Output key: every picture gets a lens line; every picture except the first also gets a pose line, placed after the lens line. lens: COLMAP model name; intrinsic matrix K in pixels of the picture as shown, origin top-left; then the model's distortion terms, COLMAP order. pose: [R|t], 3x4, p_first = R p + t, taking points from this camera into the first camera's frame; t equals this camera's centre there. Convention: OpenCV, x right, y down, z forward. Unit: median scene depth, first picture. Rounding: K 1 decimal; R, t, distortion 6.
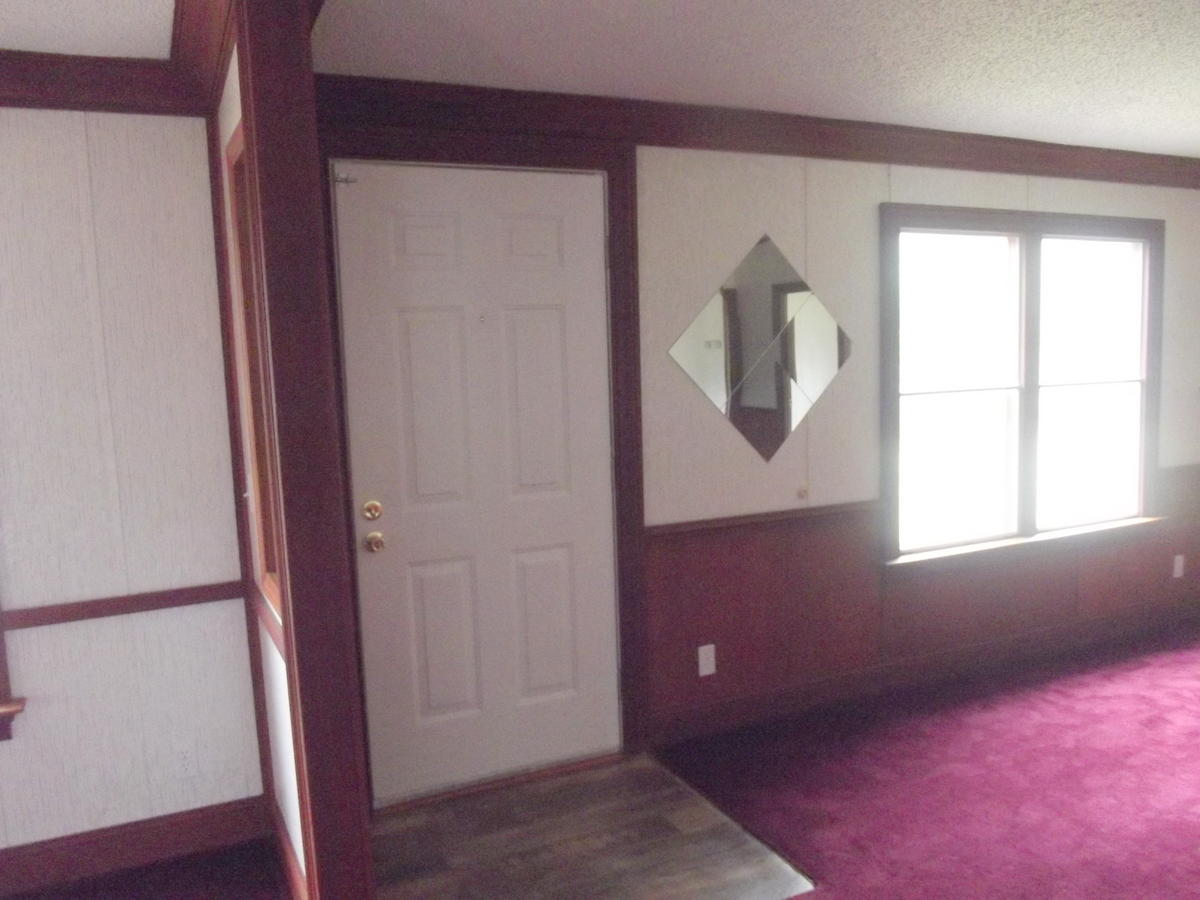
lens RADIAL K [[1013.3, 0, 602.2], [0, 1013.3, 452.6], [0, 0, 1]] dist [-0.047336, 0.005802]
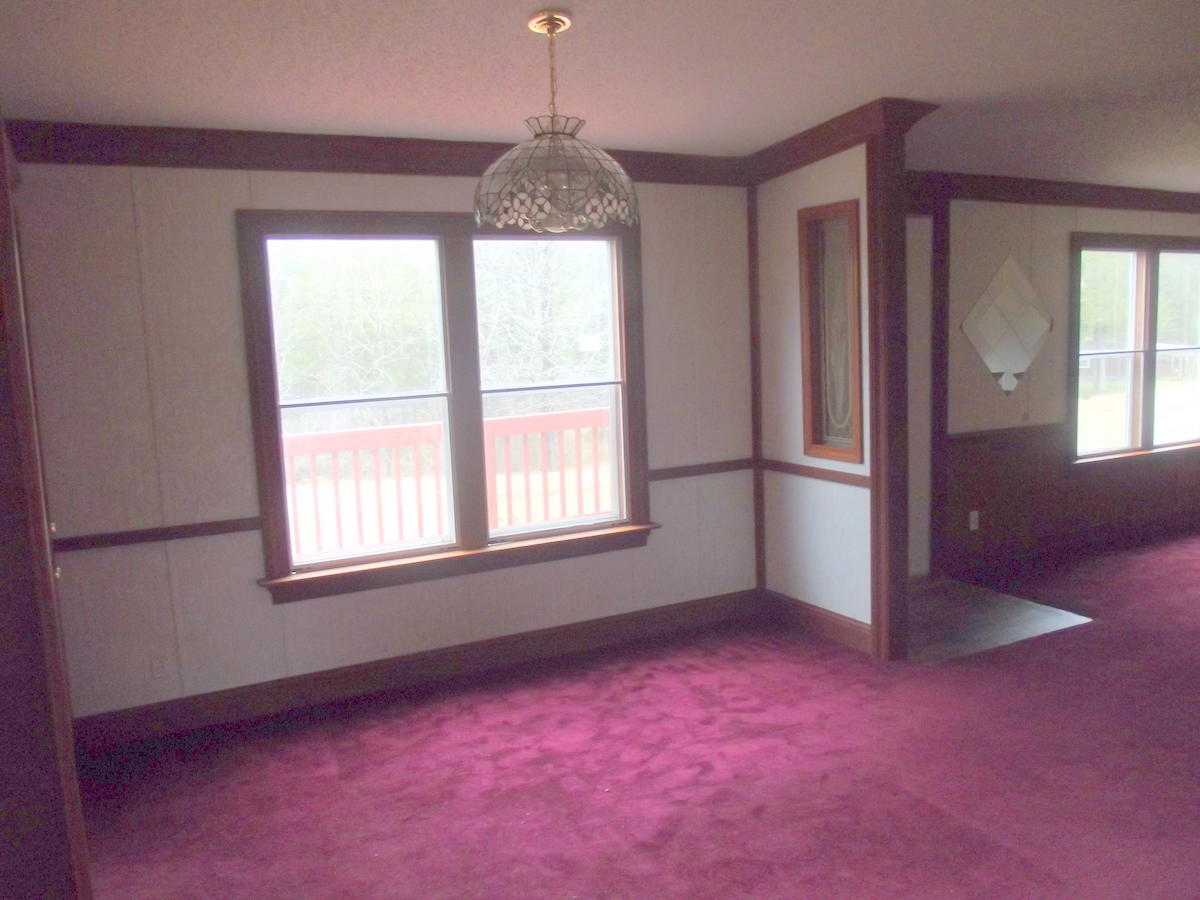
lens RADIAL K [[1013.3, 0, 598.9], [0, 1013.3, 448.5], [0, 0, 1]] dist [-0.047336, 0.005802]
pose [[0.999123, -0.003287, 0.041738, -0.551329], [0.002806, 0.999929, 0.011581, 0.072336], [-0.041773, -0.011454, 0.999061, -0.556206]]
